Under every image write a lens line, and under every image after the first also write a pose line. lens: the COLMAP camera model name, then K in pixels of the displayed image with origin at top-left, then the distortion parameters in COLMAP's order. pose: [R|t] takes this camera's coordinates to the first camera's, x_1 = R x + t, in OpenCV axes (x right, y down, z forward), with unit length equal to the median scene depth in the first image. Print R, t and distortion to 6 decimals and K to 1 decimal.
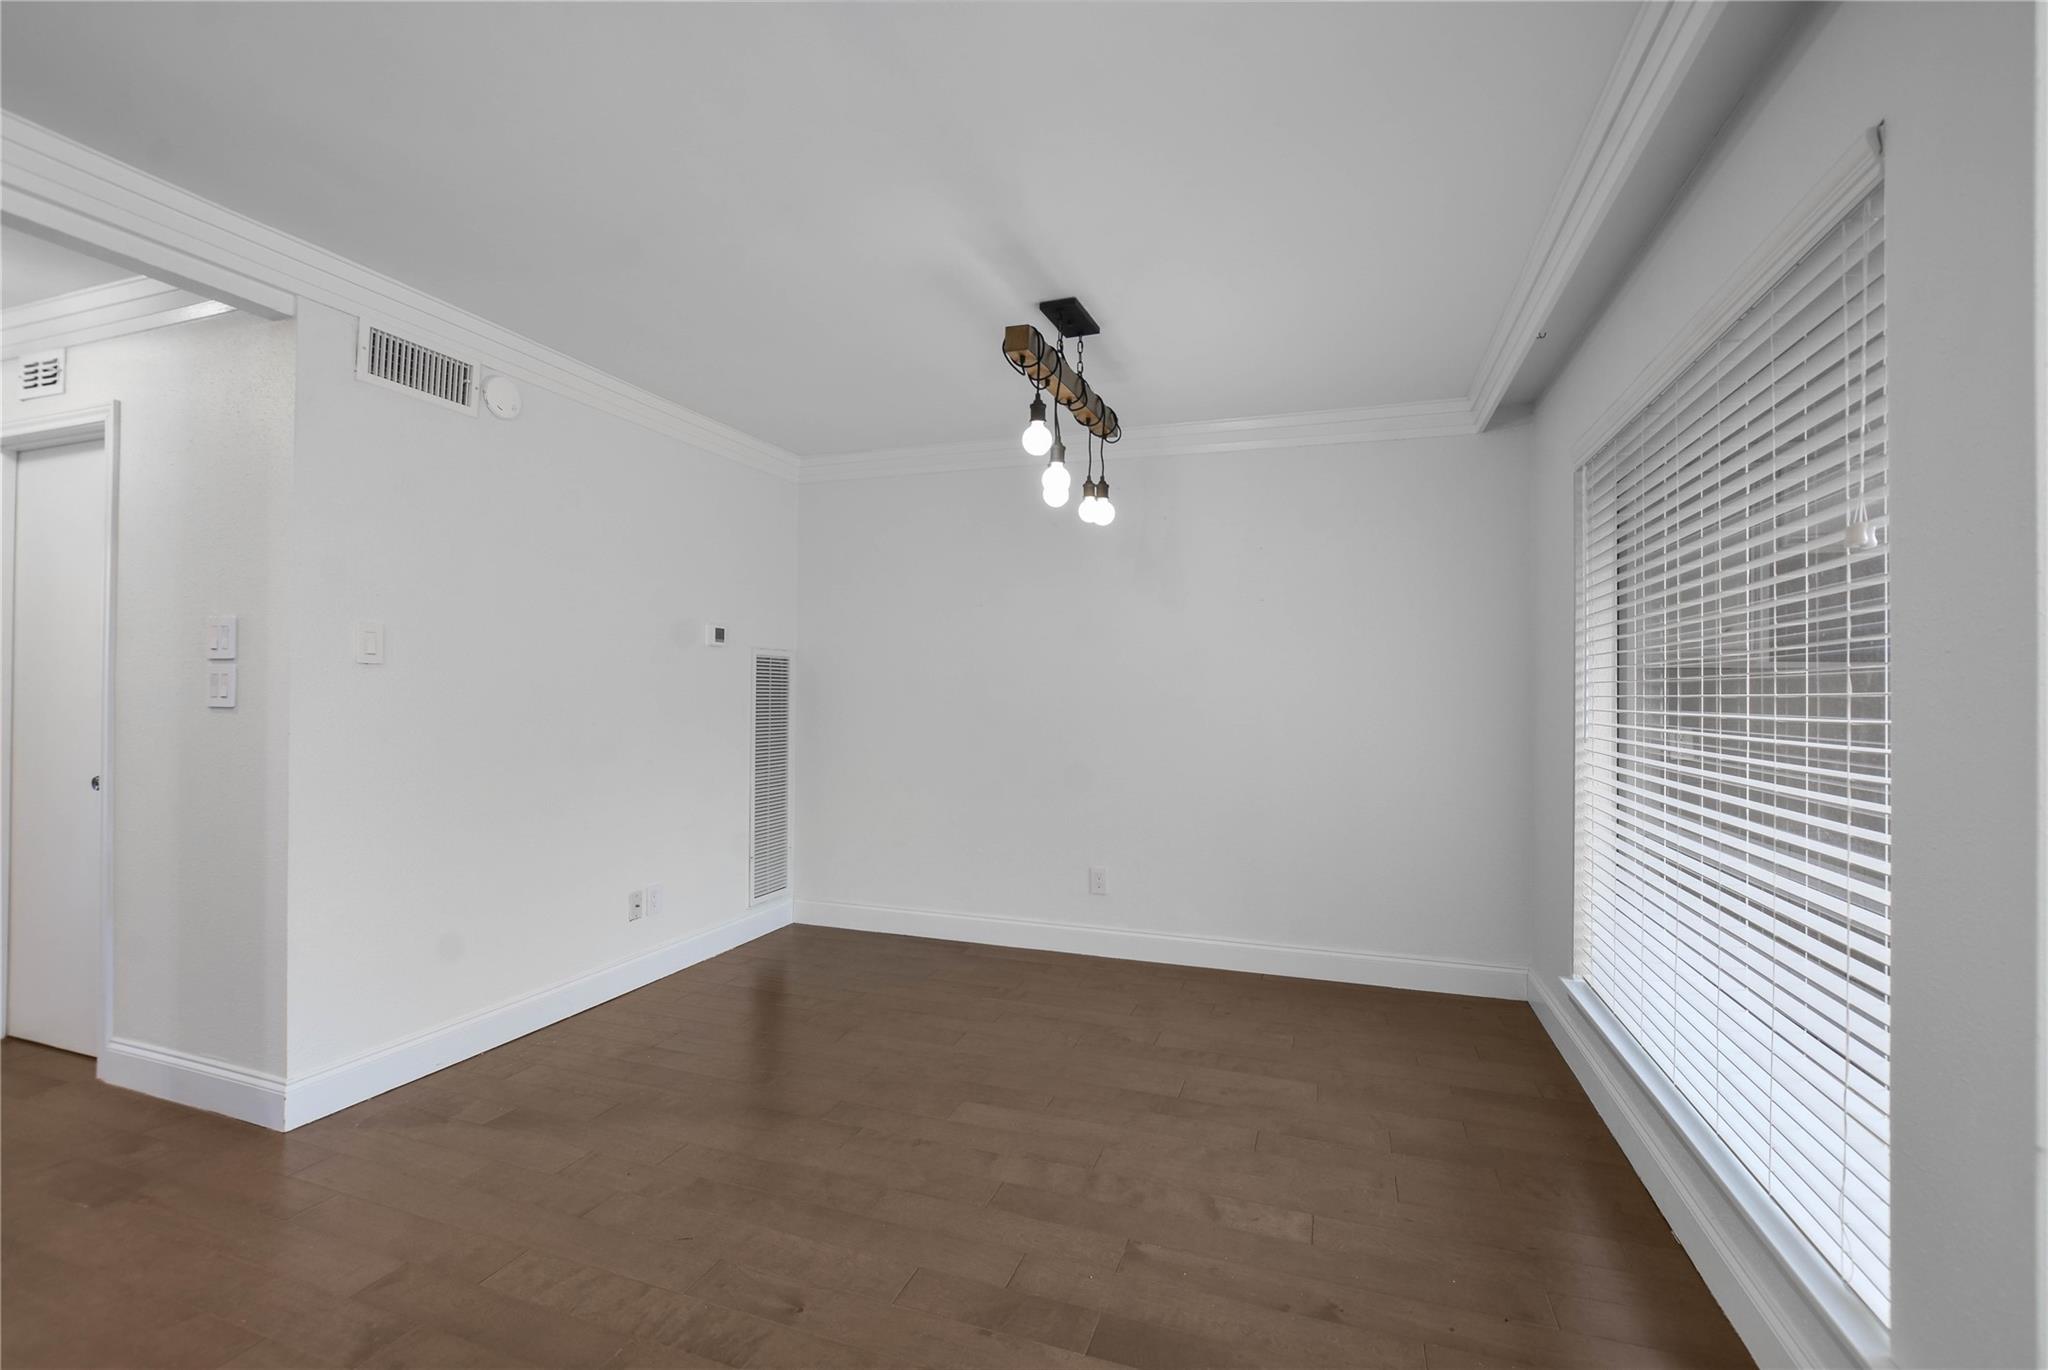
lens RADIAL K [[897.1, 0, 1024.8], [0, 897.1, 683.9], [0, 0, 1]] dist [-0.014588, -0.000023]
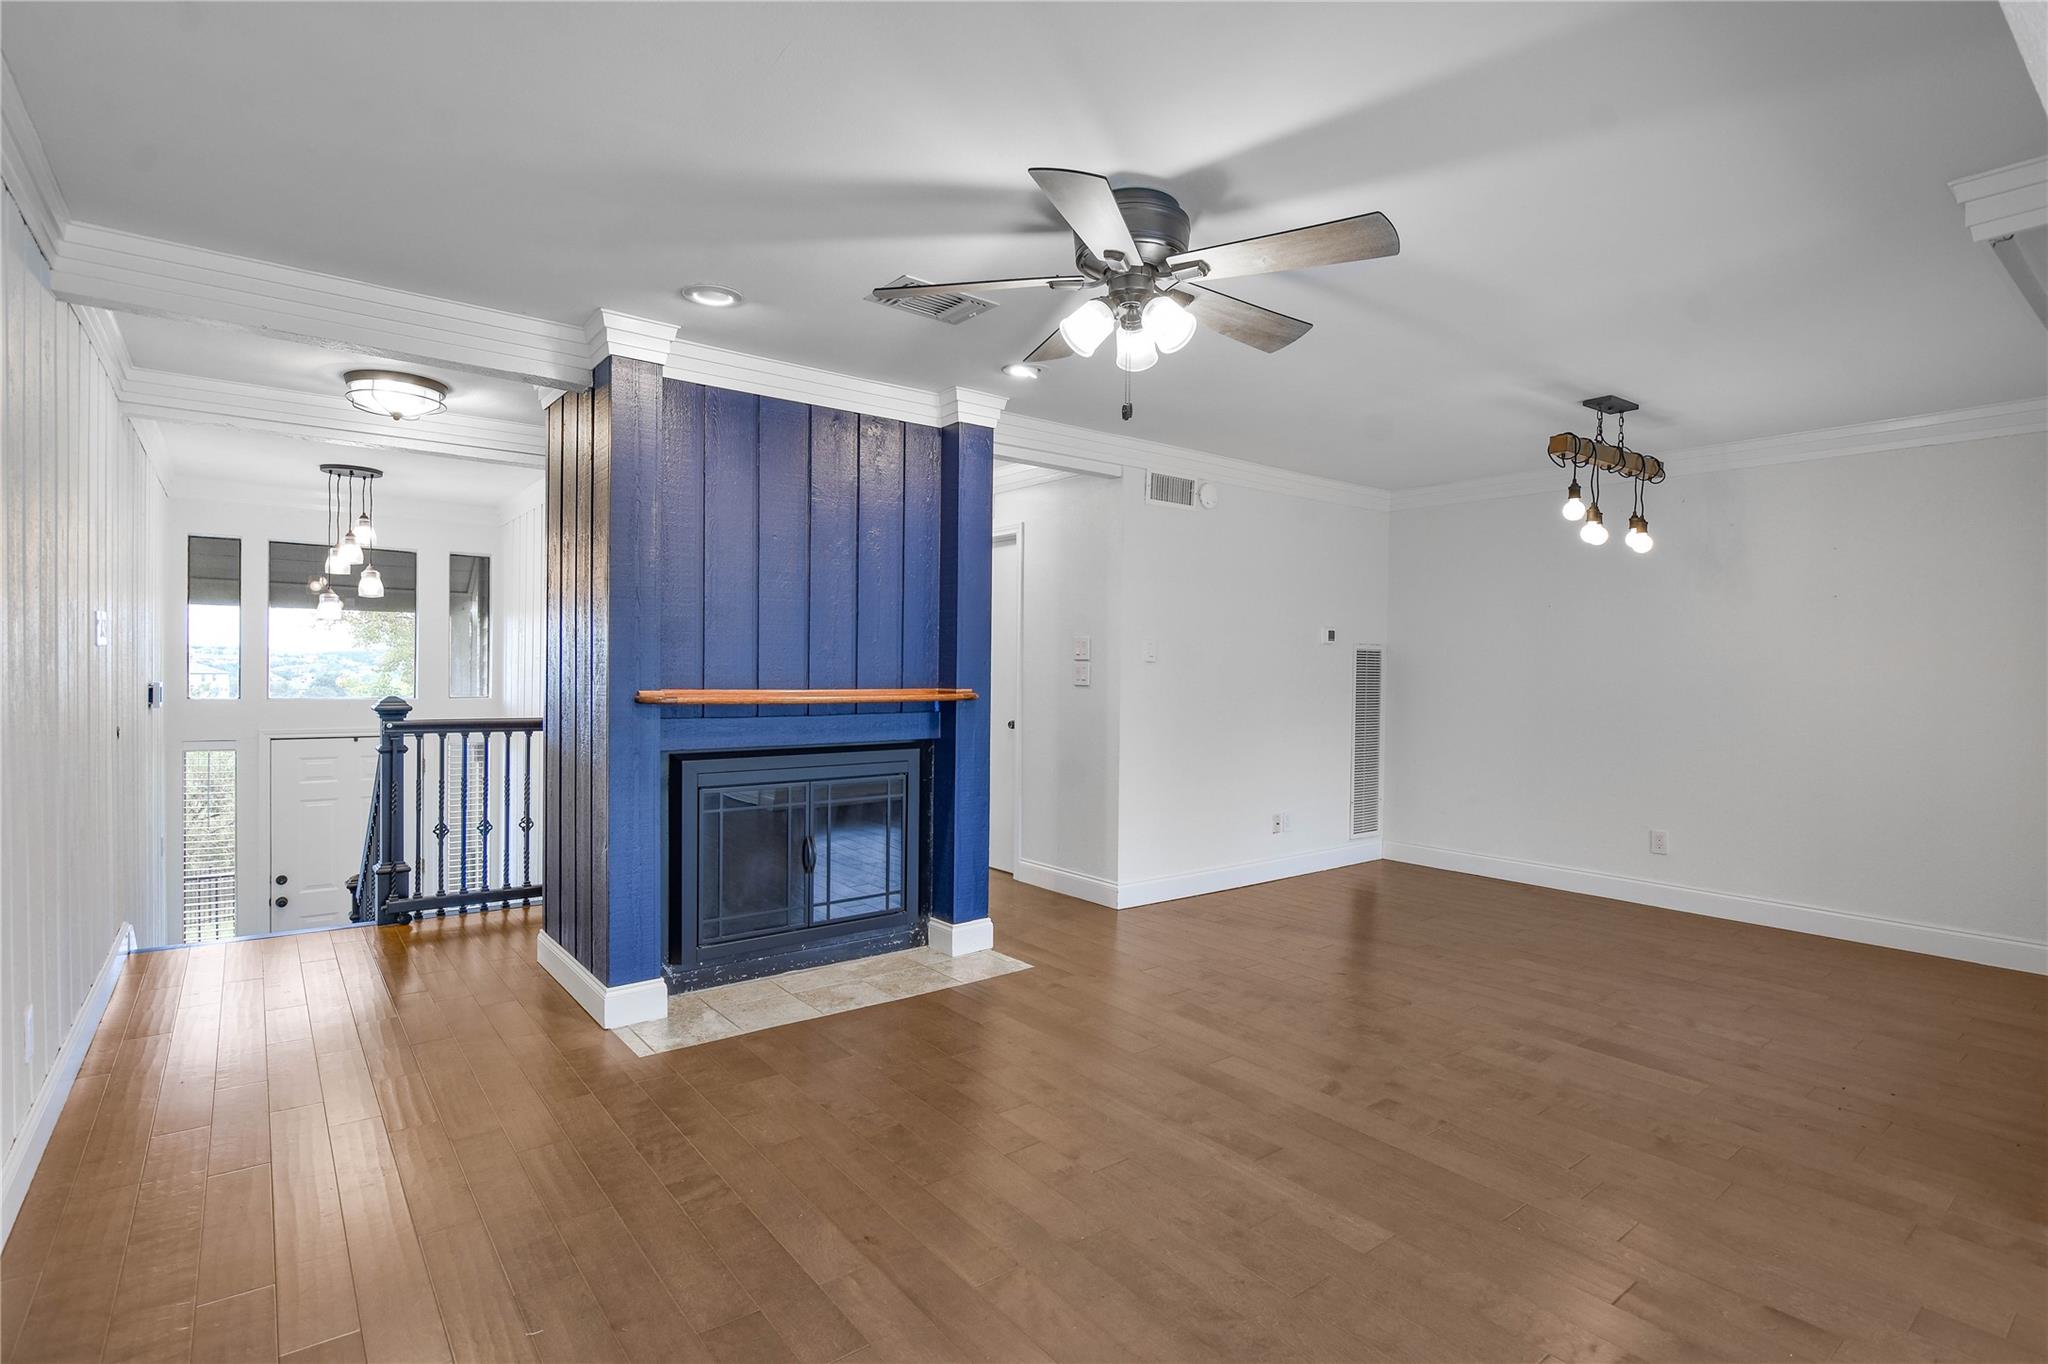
lens RADIAL K [[995.0, 0, 1022.7], [0, 995.0, 682.7], [0, 0, 1]] dist [-0.010262, 0.000579]
pose [[0.841467, 0.009138, -0.540232, 0.114792], [0.000747, 0.999836, 0.018076, -0.015294], [0.540309, -0.015614, 0.841322, -0.740321]]
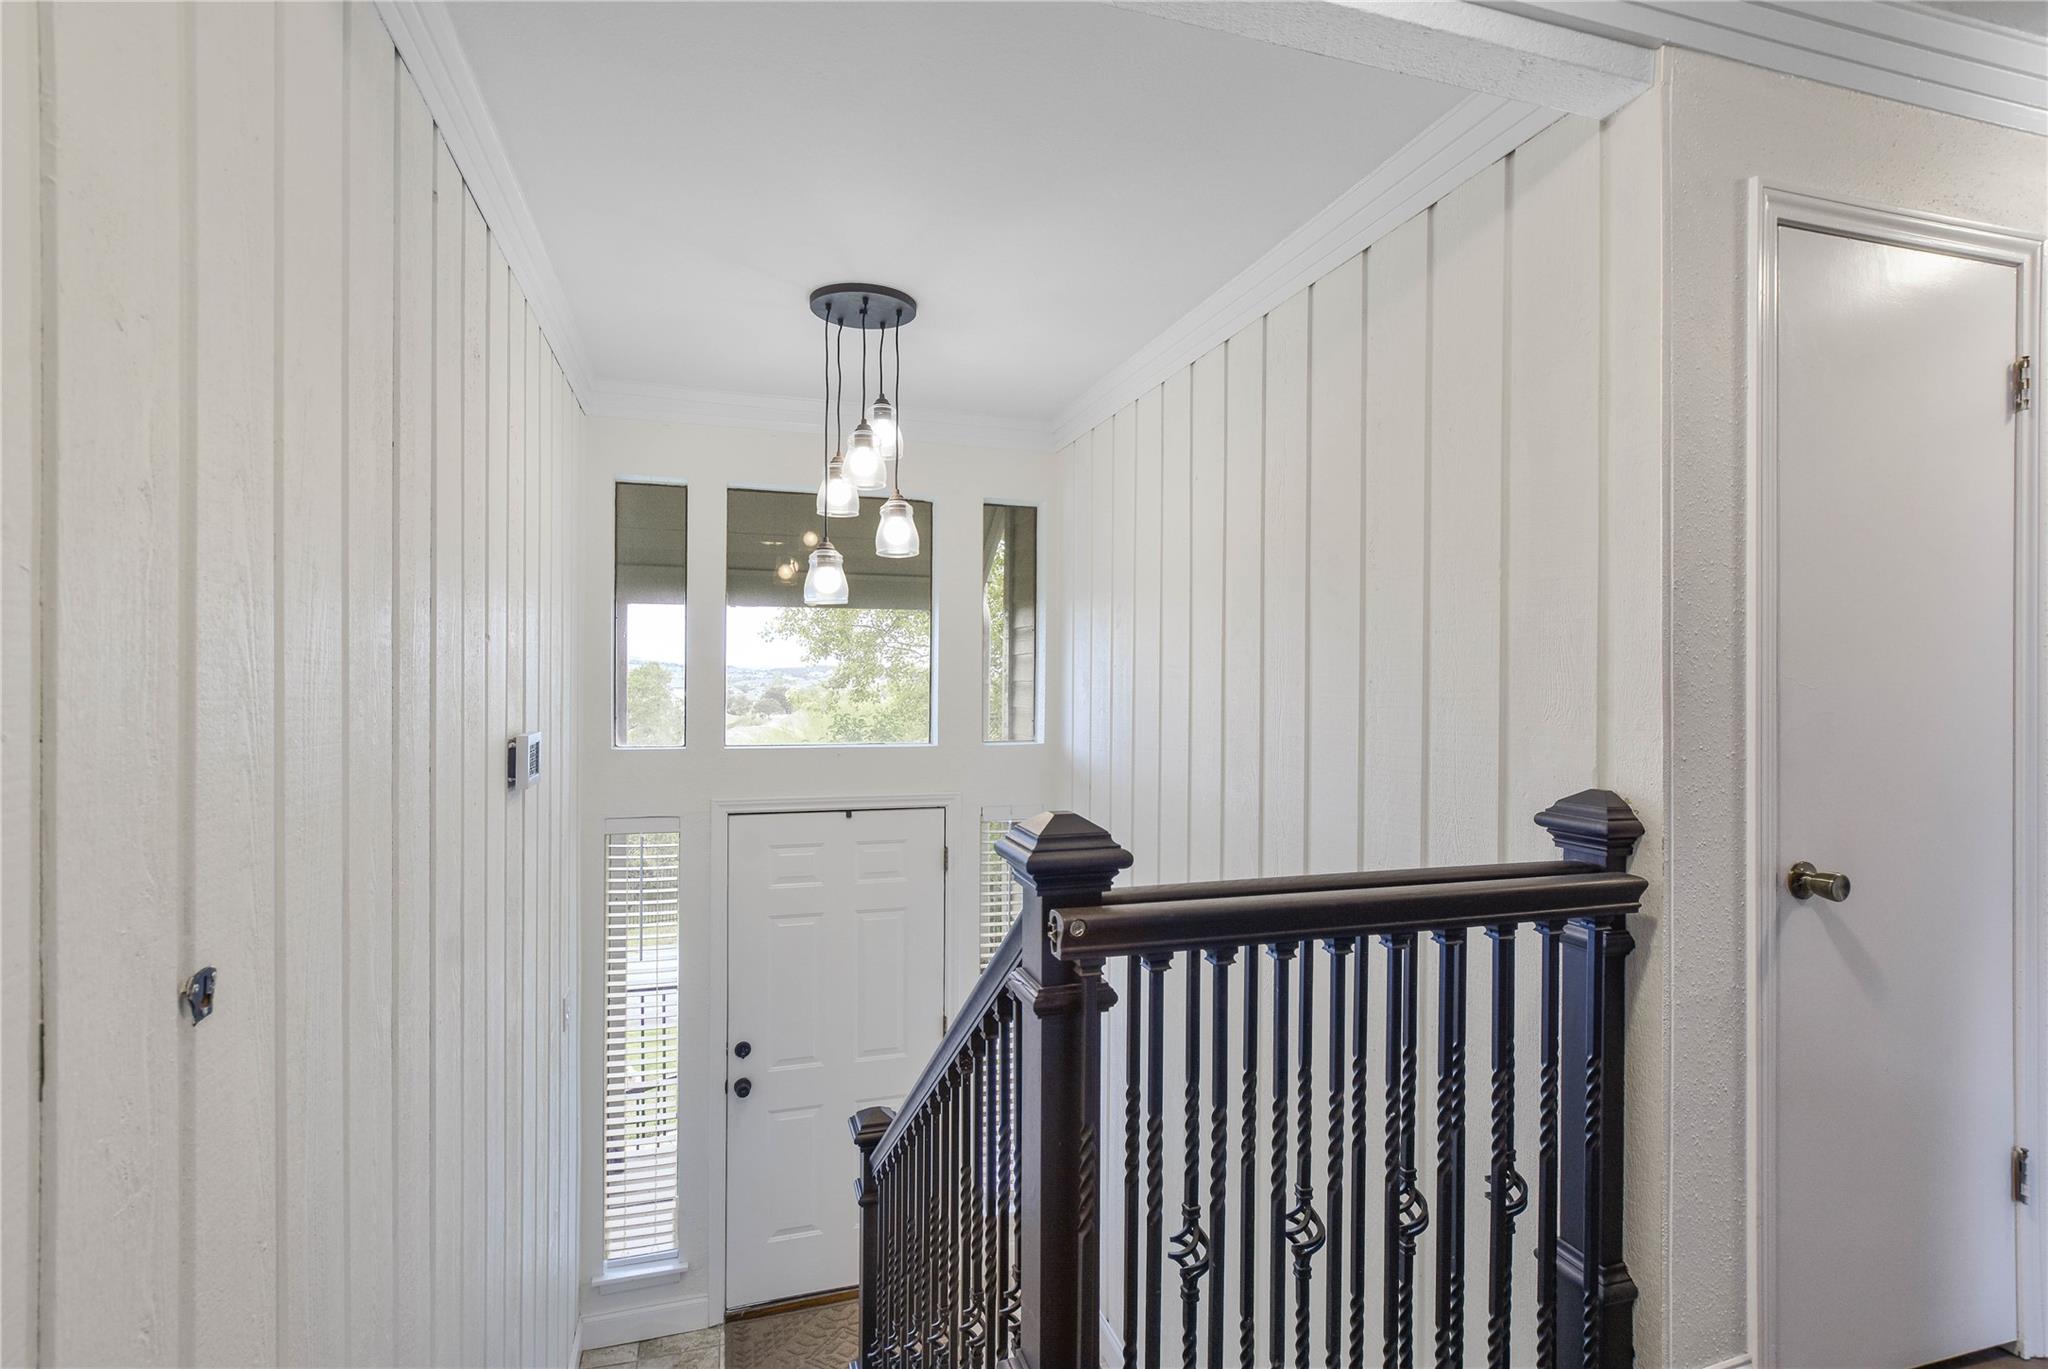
lens RADIAL K [[995.0, 0, 1022.7], [0, 995.0, 685.2], [0, 0, 1]] dist [-0.010262, 0.000579]
pose [[0.592464, -0.001862, -0.805595, -1.230058], [0.009151, 0.999948, 0.004419, -0.029793], [0.805545, -0.009990, 0.592451, -0.242650]]
